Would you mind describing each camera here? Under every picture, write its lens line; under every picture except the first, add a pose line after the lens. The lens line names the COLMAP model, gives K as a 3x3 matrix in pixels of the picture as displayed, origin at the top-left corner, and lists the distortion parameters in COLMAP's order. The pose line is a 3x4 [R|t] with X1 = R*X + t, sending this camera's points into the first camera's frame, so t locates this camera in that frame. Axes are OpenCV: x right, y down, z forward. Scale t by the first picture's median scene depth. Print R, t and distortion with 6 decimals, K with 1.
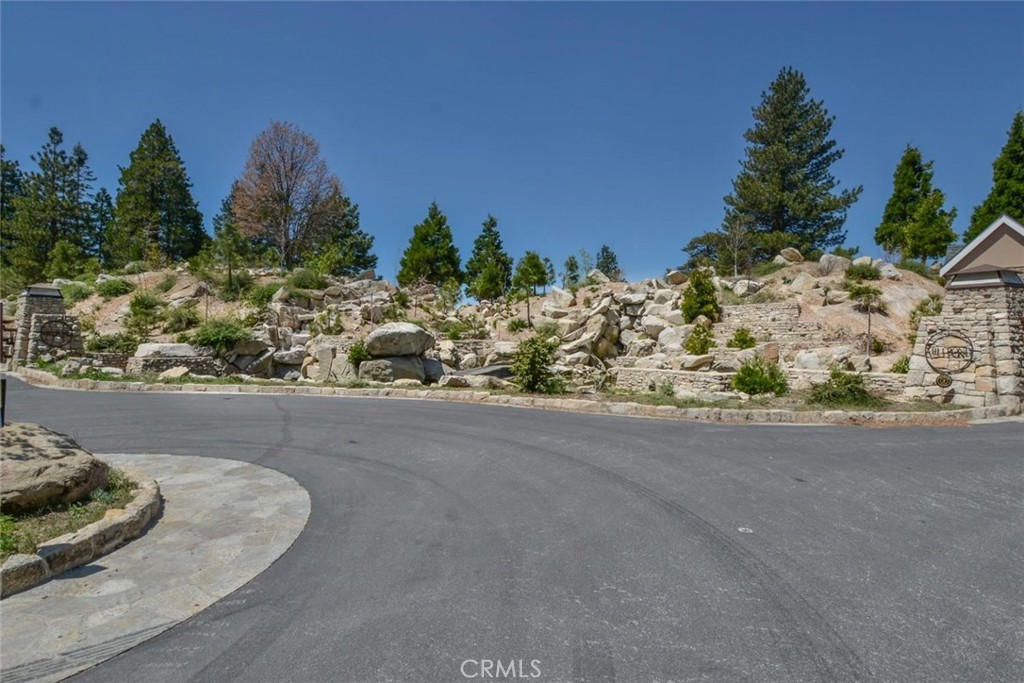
lens RADIAL K [[567.5, 0, 512.0], [0, 567.5, 341.5], [0, 0, 1]] dist [0.023530, -0.030473]
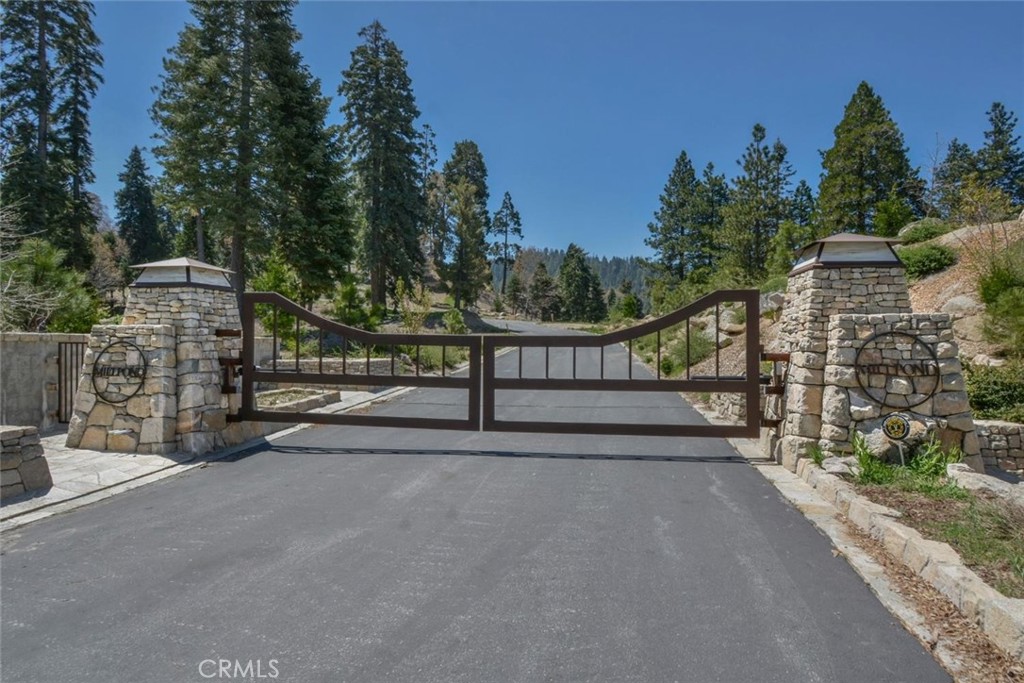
lens RADIAL K [[567.5, 0, 512.0], [0, 567.5, 341.5], [0, 0, 1]] dist [0.023530, -0.030473]
pose [[0.484908, -0.006023, -0.874544, -0.176434], [0.000580, 0.999978, -0.006565, -0.008189], [0.874565, 0.002676, 0.484901, 0.182108]]
